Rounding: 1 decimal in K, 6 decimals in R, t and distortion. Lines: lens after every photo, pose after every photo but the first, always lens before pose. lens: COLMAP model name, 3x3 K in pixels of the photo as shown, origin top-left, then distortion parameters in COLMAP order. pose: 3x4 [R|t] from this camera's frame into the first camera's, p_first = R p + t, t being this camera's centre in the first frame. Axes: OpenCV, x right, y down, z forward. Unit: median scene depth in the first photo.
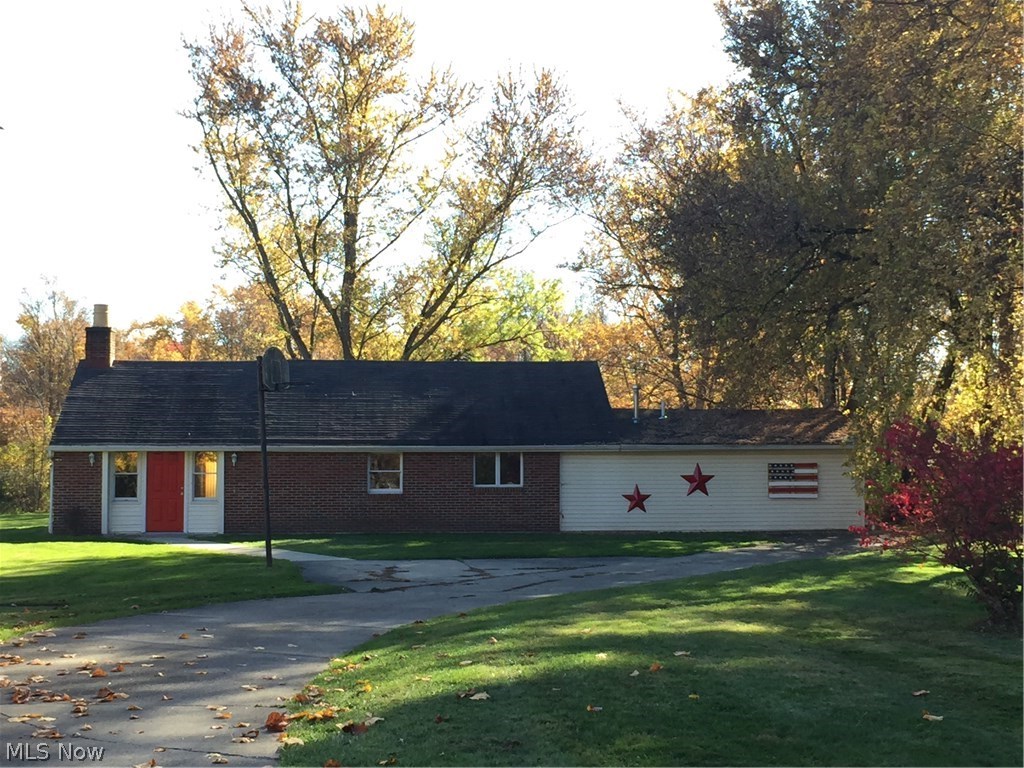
lens RADIAL K [[1672.8, 0, 512.0], [0, 1672.8, 384.0], [0, 0, 1]] dist [-0.007001, -0.002634]
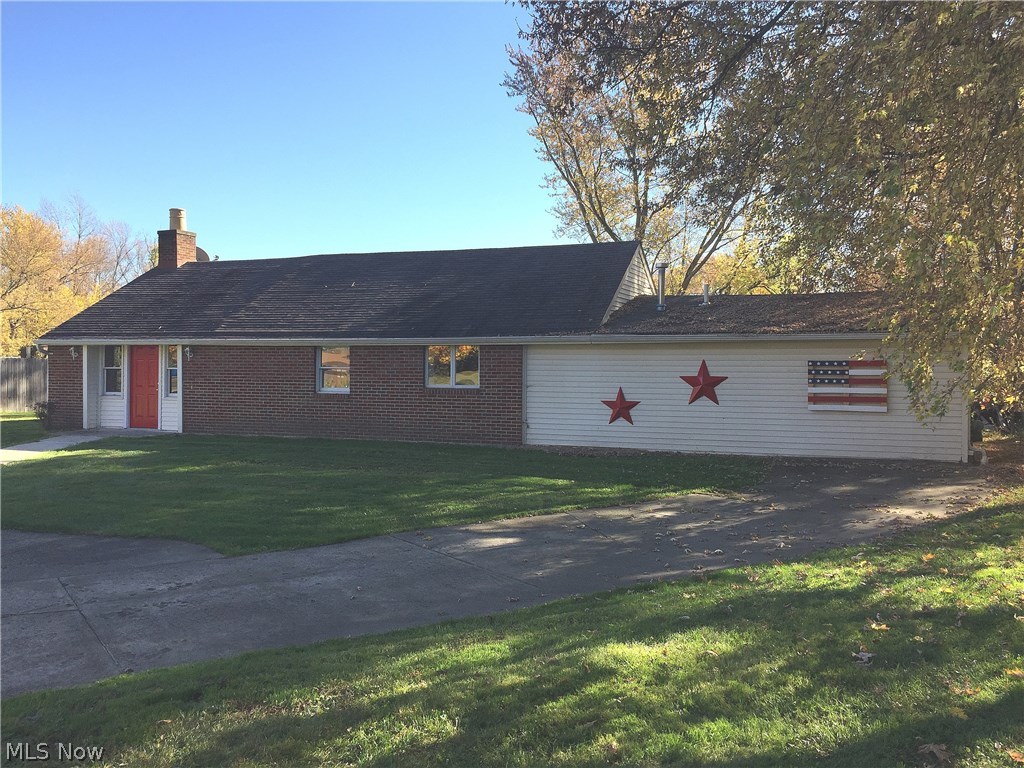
lens RADIAL K [[874.0, 0, 510.8], [0, 874.0, 374.2], [0, 0, 1]] dist [0.079488, -0.119395]
pose [[0.905540, 0.010004, -0.424144, 0.189476], [0.011813, 0.998740, 0.048779, 0.032684], [0.424097, -0.049182, 0.904280, 0.594049]]
